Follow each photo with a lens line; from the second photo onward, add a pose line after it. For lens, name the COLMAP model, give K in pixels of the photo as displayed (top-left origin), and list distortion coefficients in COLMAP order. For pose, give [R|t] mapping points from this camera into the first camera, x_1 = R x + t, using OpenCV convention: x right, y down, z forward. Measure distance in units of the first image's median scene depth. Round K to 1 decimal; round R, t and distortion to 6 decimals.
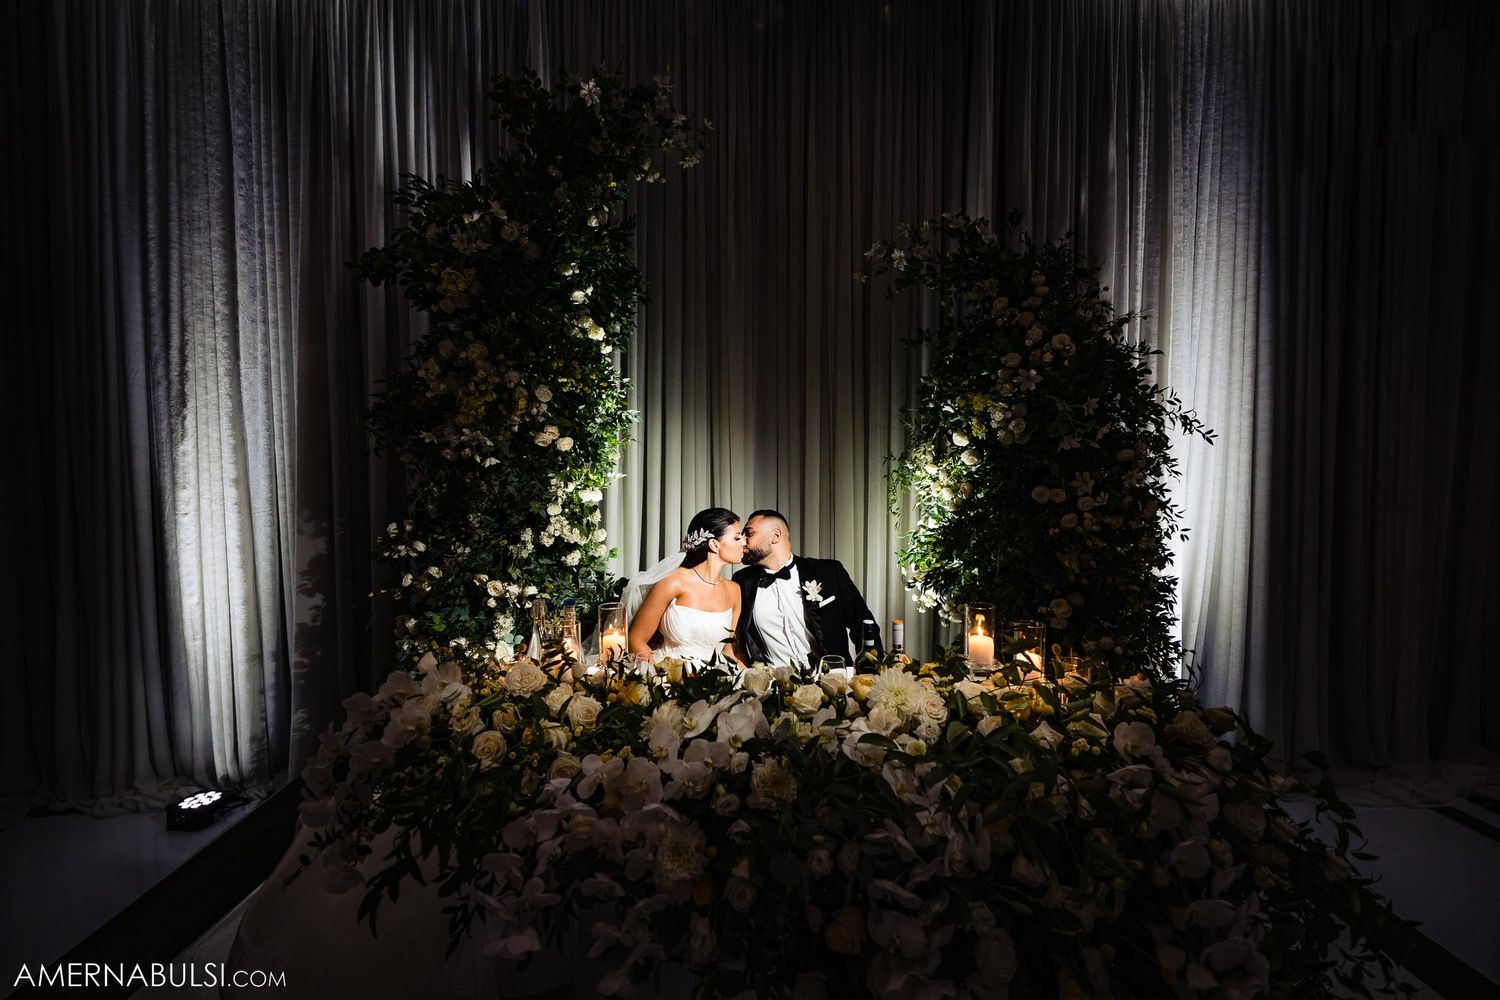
lens RADIAL K [[621.4, 0, 750.0], [0, 621.4, 500.0], [0, 0, 1]] dist [0.000158, 0.000171]
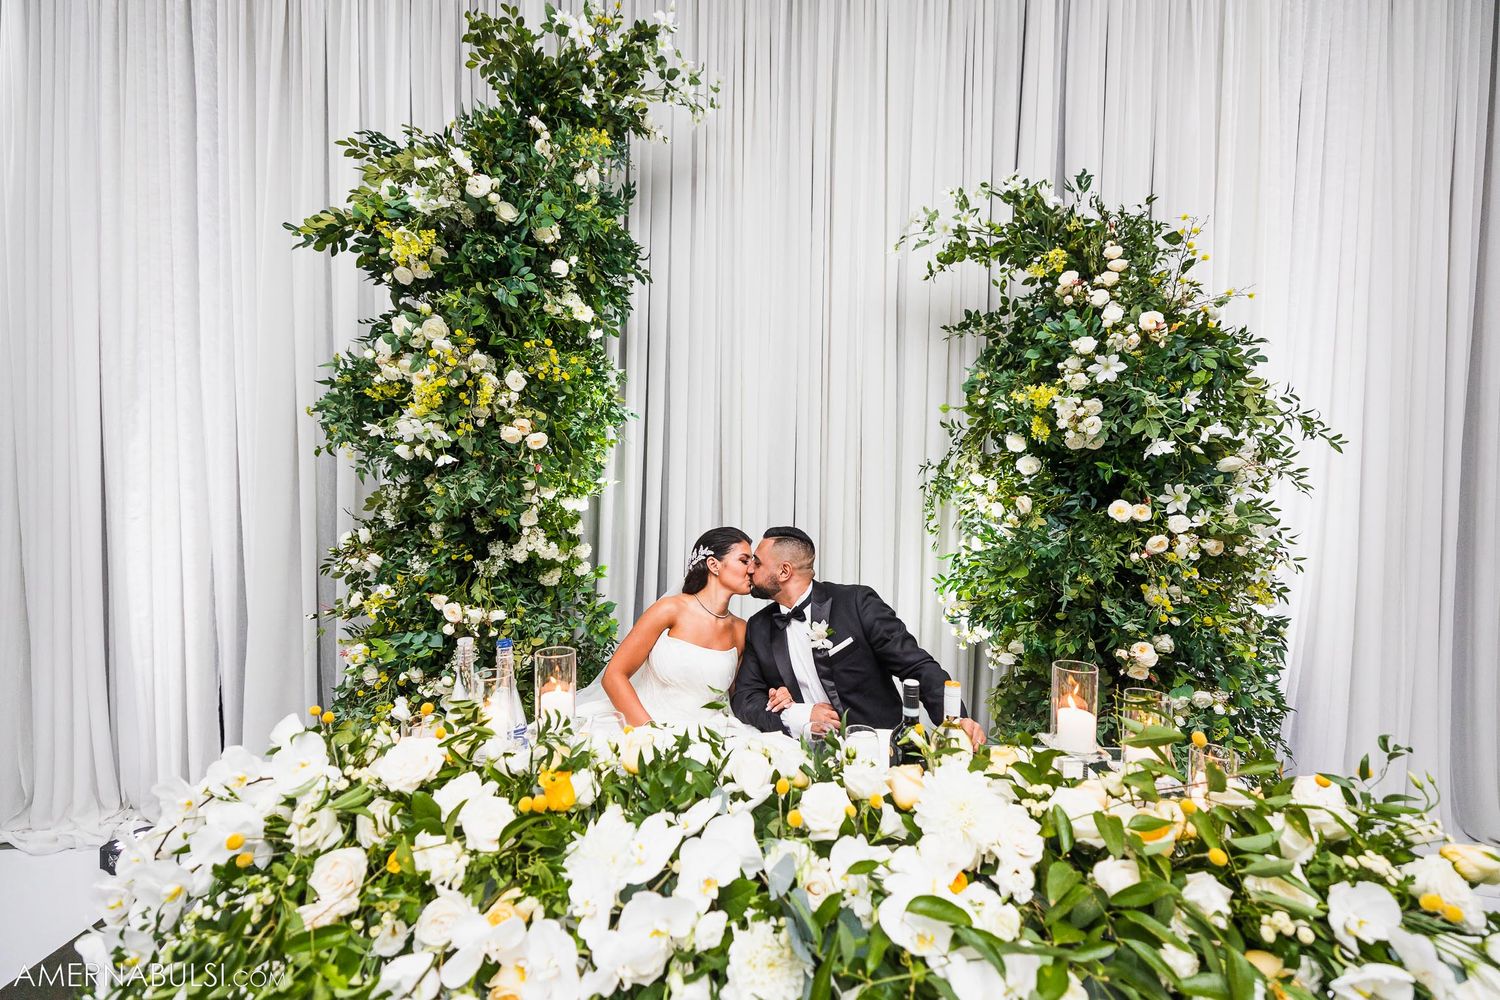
lens RADIAL K [[621.4, 0, 750.0], [0, 621.4, 500.0], [0, 0, 1]] dist [0.000158, 0.000171]
pose [[0.999187, 0.016663, -0.036717, 0.017320], [-0.017563, 0.999550, -0.024334, 0.004102], [0.036295, 0.024960, 0.999029, 0.172095]]
